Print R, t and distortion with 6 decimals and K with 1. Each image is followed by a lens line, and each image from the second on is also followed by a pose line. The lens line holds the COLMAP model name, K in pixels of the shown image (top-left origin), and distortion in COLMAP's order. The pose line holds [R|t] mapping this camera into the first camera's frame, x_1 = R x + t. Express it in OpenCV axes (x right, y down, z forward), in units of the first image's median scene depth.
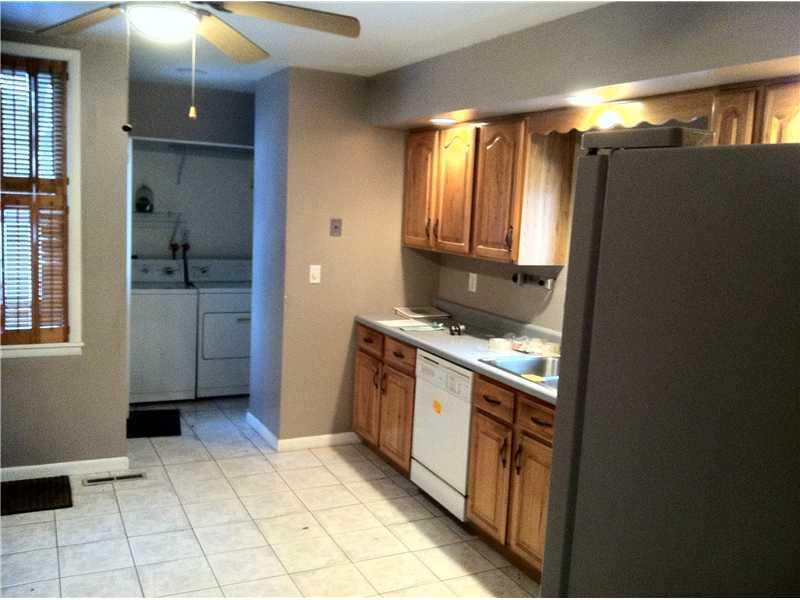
lens RADIAL K [[773.6, 0, 400.0], [0, 773.6, 300.0], [0, 0, 1]] dist [0.127180, -0.192260]
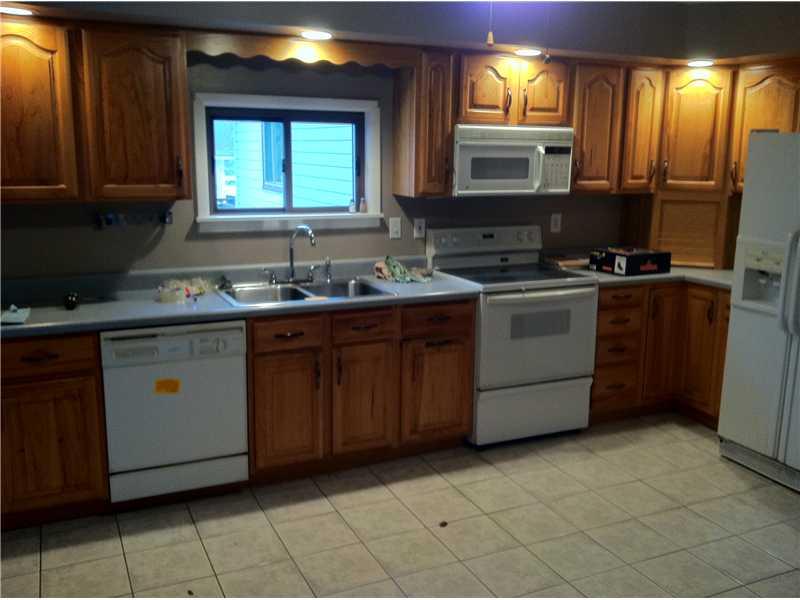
lens RADIAL K [[773.6, 0, 400.0], [0, 773.6, 300.0], [0, 0, 1]] dist [0.127180, -0.192260]
pose [[0.003637, -0.245065, 0.969500, -0.772984], [0.112426, 0.963460, 0.243116, -0.130329], [-0.993653, 0.108112, 0.031056, 0.763471]]
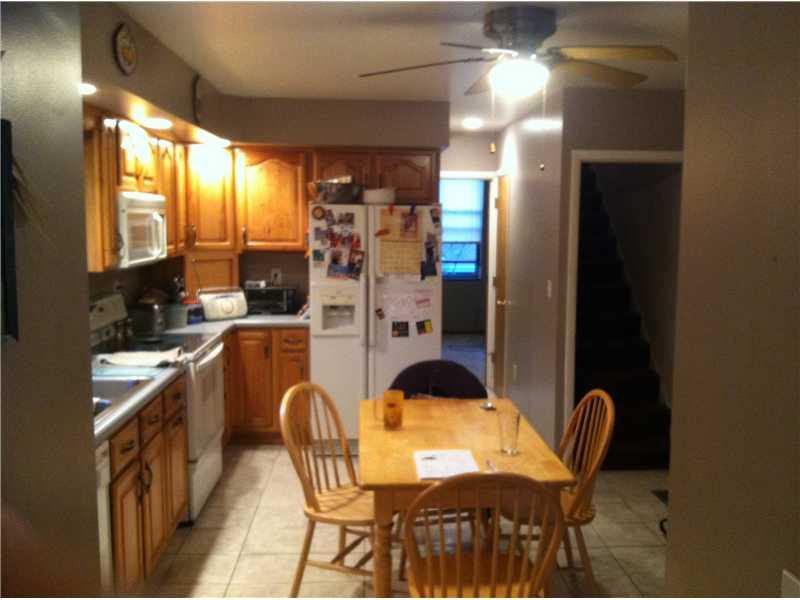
lens RADIAL K [[773.6, 0, 400.0], [0, 773.6, 300.0], [0, 0, 1]] dist [0.127180, -0.192260]
pose [[-0.899295, -0.103619, 0.424891, -0.442593], [0.005413, 0.968815, 0.247724, -0.208343], [-0.437310, 0.225077, -0.870690, 1.448974]]
